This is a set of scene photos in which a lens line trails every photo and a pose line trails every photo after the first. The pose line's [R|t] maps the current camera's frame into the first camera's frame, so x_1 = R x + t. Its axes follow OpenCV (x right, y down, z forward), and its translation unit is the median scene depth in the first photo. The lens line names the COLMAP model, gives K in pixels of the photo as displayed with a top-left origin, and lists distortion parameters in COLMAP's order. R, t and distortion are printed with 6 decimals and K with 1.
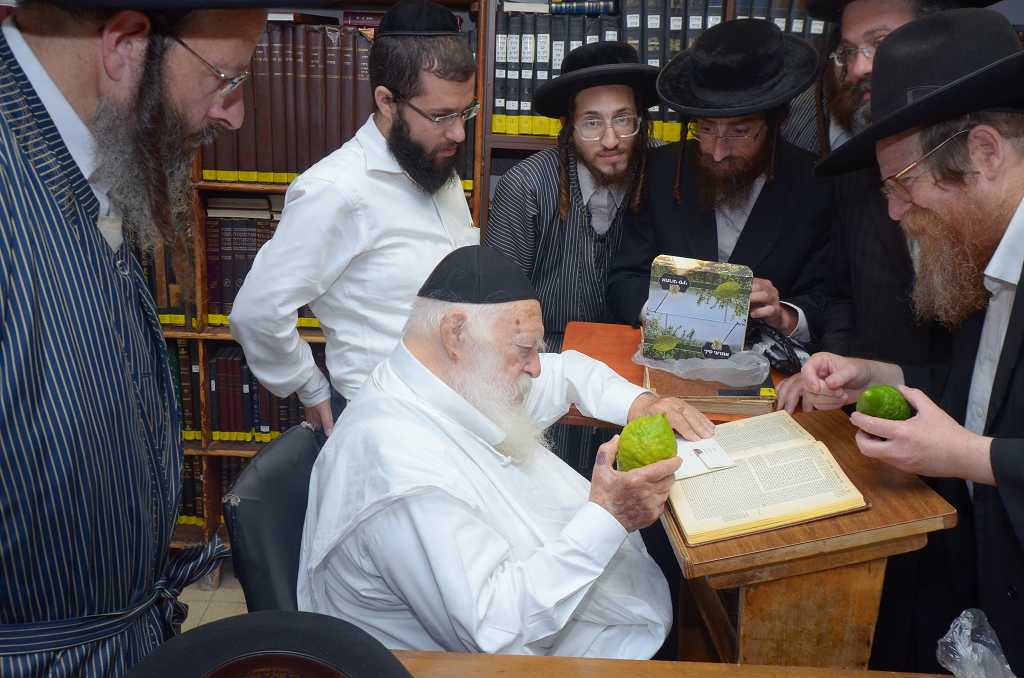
lens RADIAL K [[994.2, 0, 506.9], [0, 994.2, 341.5], [0, 0, 1]] dist [-0.013824, 0.011124]
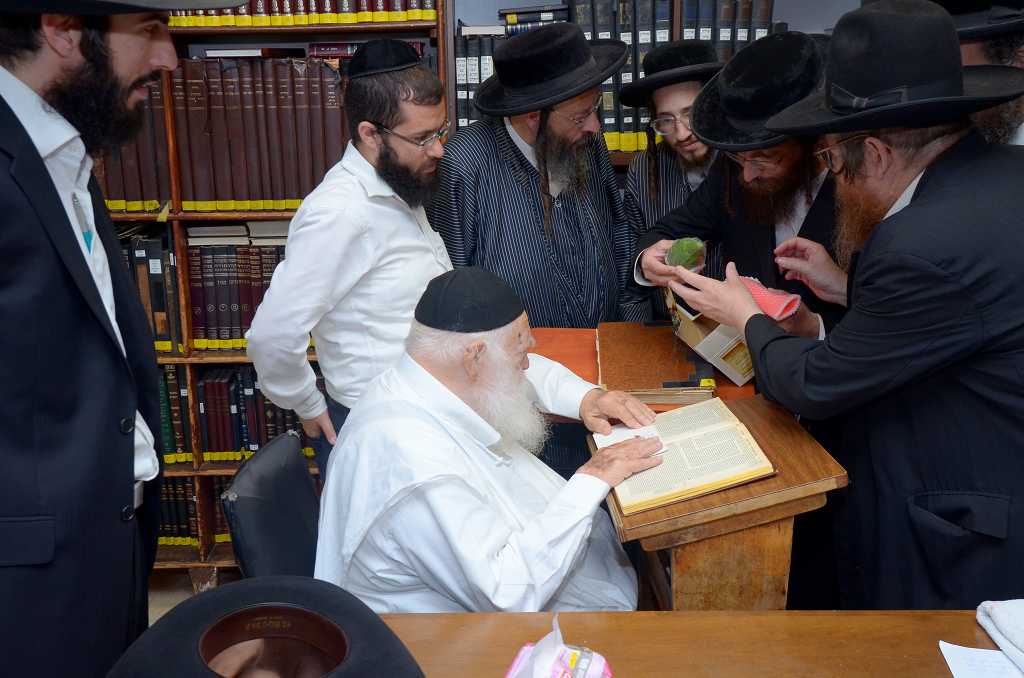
lens RADIAL K [[1079.7, 0, 509.3], [0, 1079.7, 340.4], [0, 0, 1]] dist [0.004363, 0.029491]
pose [[0.998623, -0.052459, -0.000992, 0.051420], [0.052444, 0.998555, -0.011741, 0.007449], [0.001606, 0.011673, 0.999931, -0.223410]]
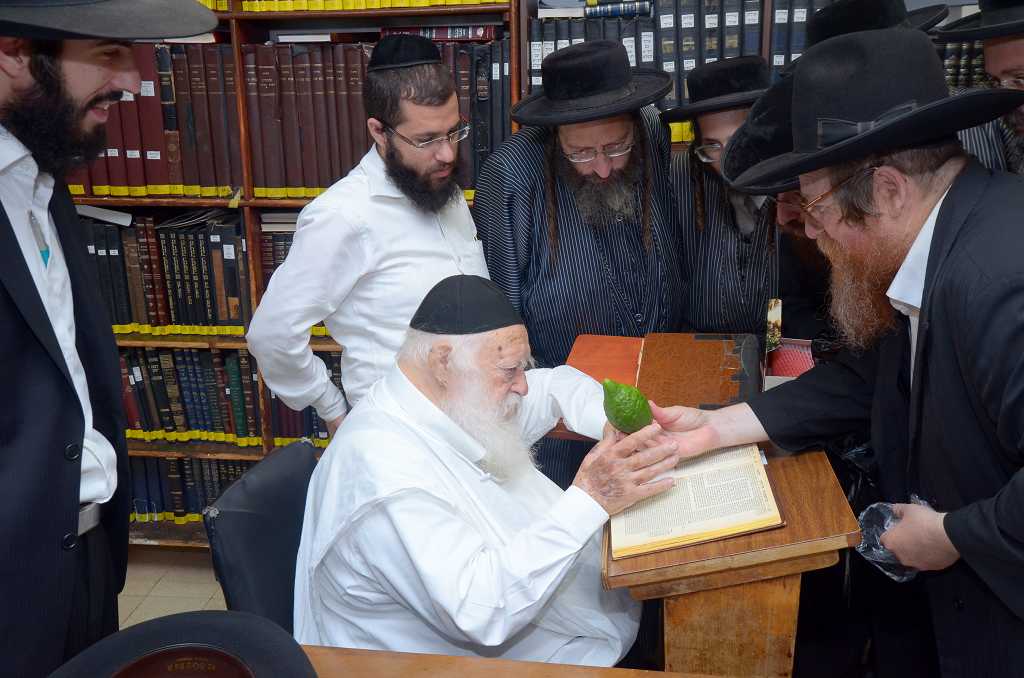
lens RADIAL K [[1082.7, 0, 507.0], [0, 1082.7, 341.1], [0, 0, 1]] dist [0.001261, 0.015308]
pose [[0.988444, -0.013348, -0.150999, 0.208699], [0.015626, 0.999781, 0.013909, -0.039582], [0.150780, -0.016107, 0.988436, -0.141121]]
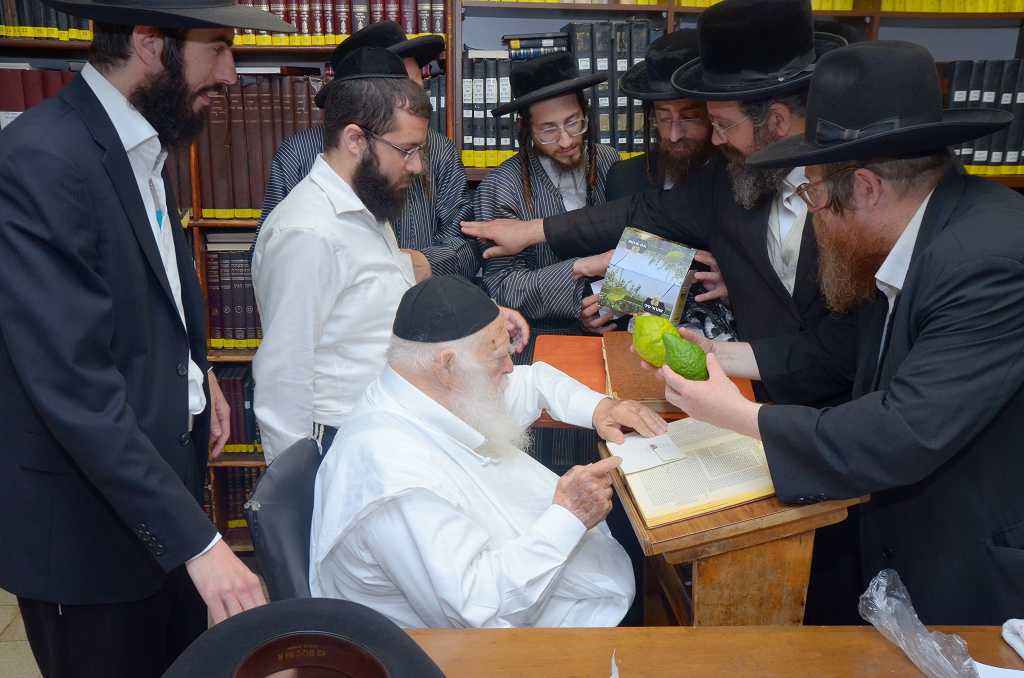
lens RADIAL K [[938.4, 0, 510.1], [0, 938.4, 338.0], [0, 0, 1]] dist [-0.061632, 0.130132]
pose [[0.998686, -0.038423, 0.033912, -0.007039], [0.038690, 0.999225, -0.007266, -0.013998], [-0.033607, 0.008569, 0.999398, -0.083027]]
